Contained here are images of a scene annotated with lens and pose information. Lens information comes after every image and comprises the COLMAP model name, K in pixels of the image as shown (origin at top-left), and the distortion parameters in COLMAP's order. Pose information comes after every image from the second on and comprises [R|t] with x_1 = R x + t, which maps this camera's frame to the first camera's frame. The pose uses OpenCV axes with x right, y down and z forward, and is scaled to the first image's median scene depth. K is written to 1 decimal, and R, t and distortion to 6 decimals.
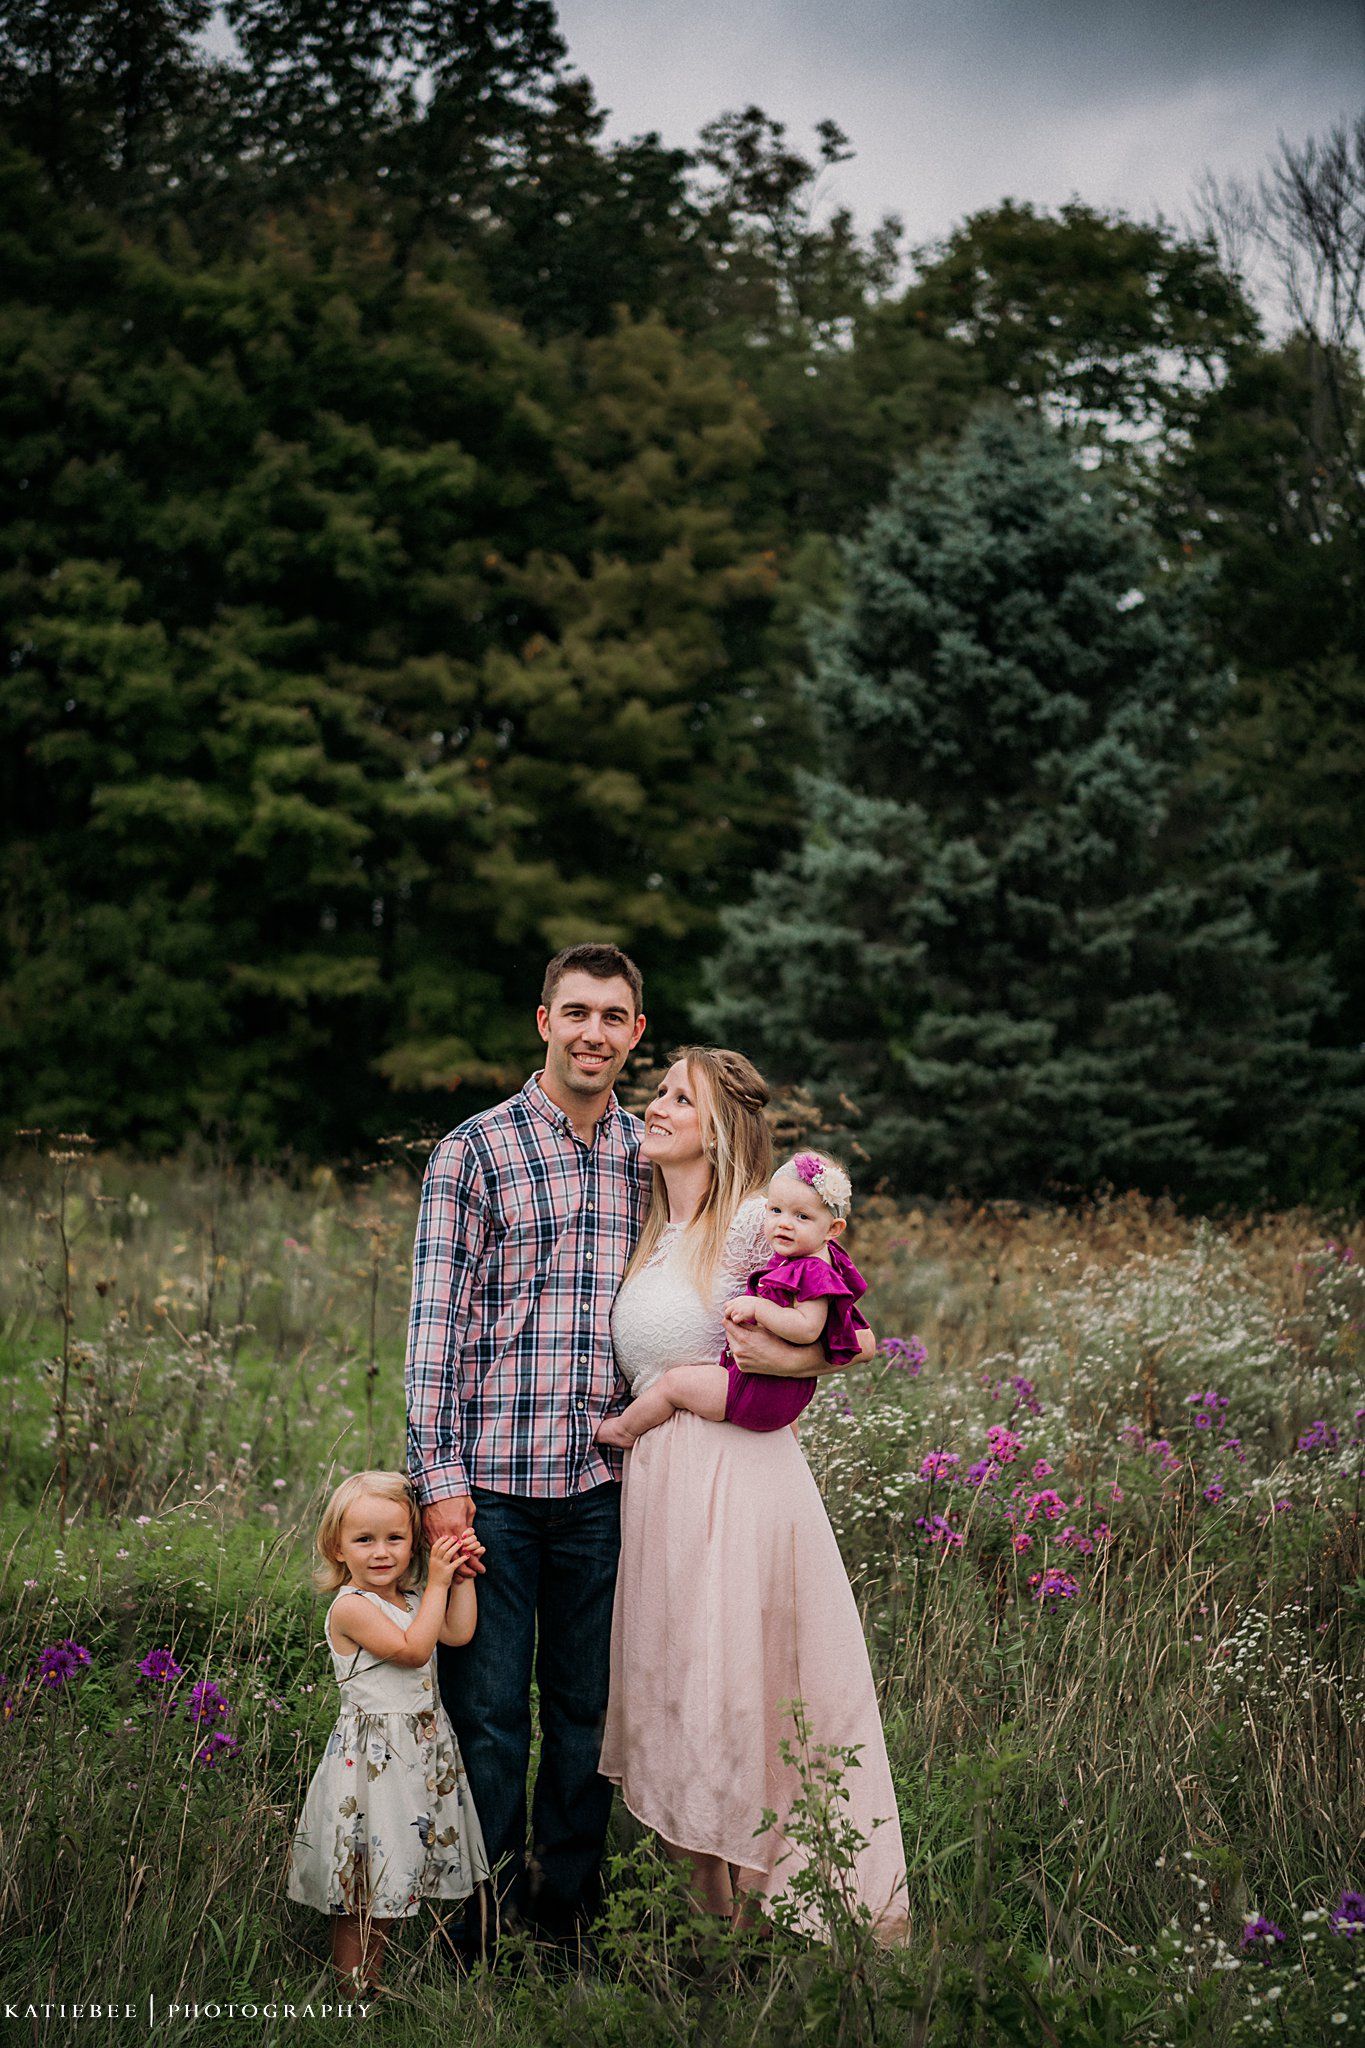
lens RADIAL K [[4078.9, 0, 682.5], [0, 4078.9, 1024.0], [0, 0, 1]] dist [0.174442, 0.158621]
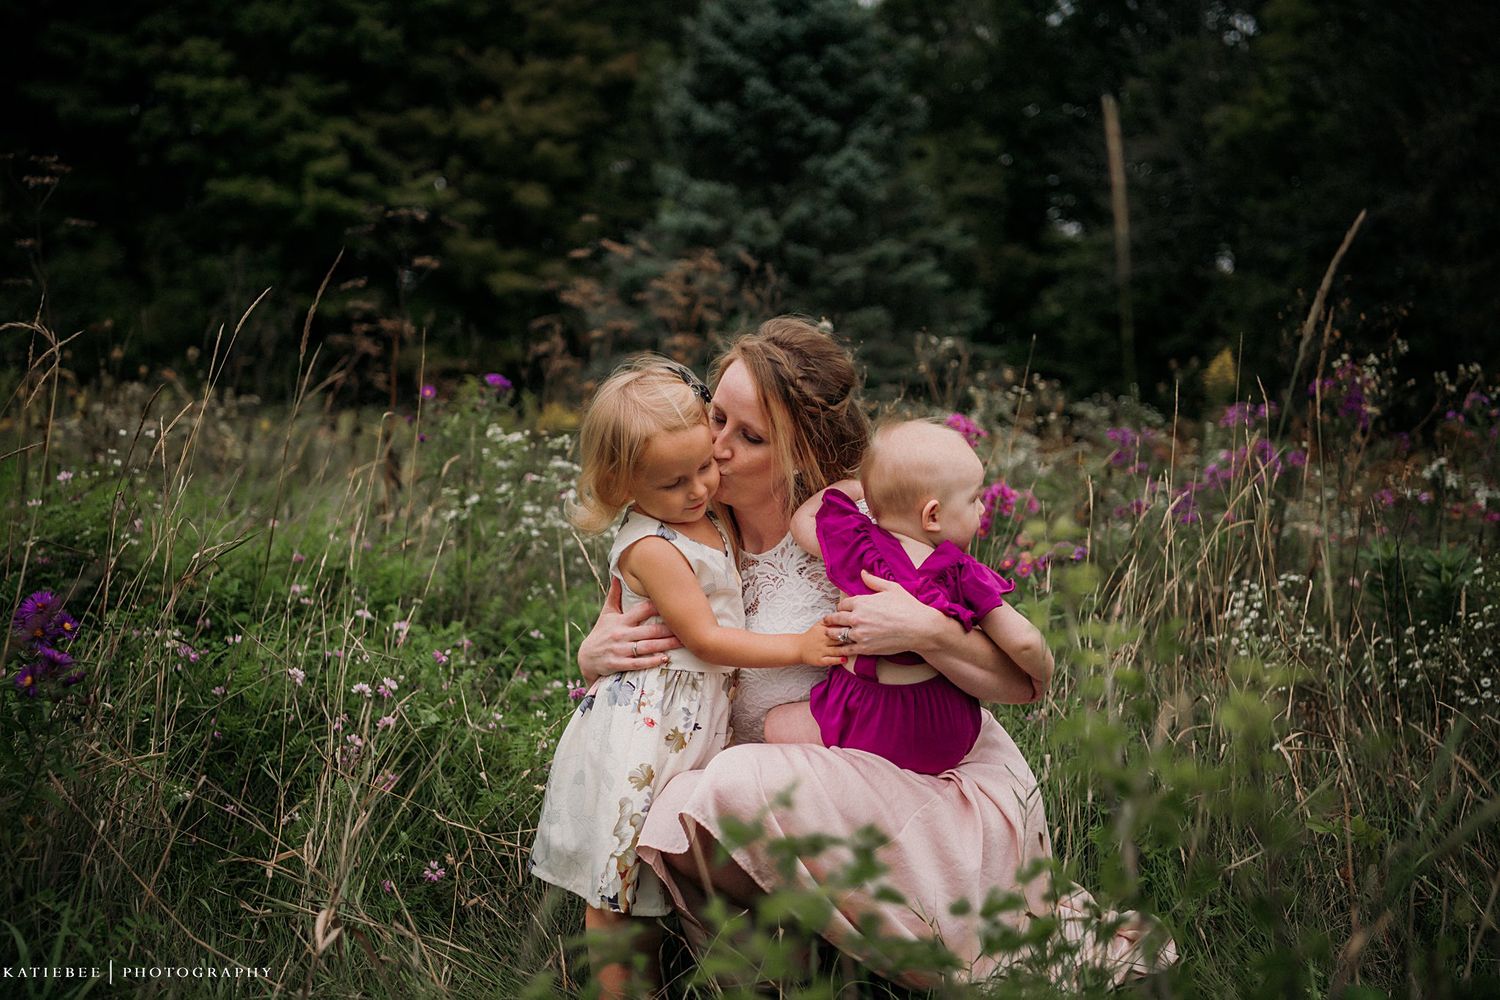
lens RADIAL K [[1733.4, 0, 750.0], [0, 1733.4, 500.0], [0, 0, 1]] dist [0.026000, 0.010132]
pose [[0.992053, 0.010559, 0.125373, -0.018176], [-0.014123, 0.999520, 0.027575, 0.048805], [-0.125022, -0.029127, 0.991726, 0.327939]]
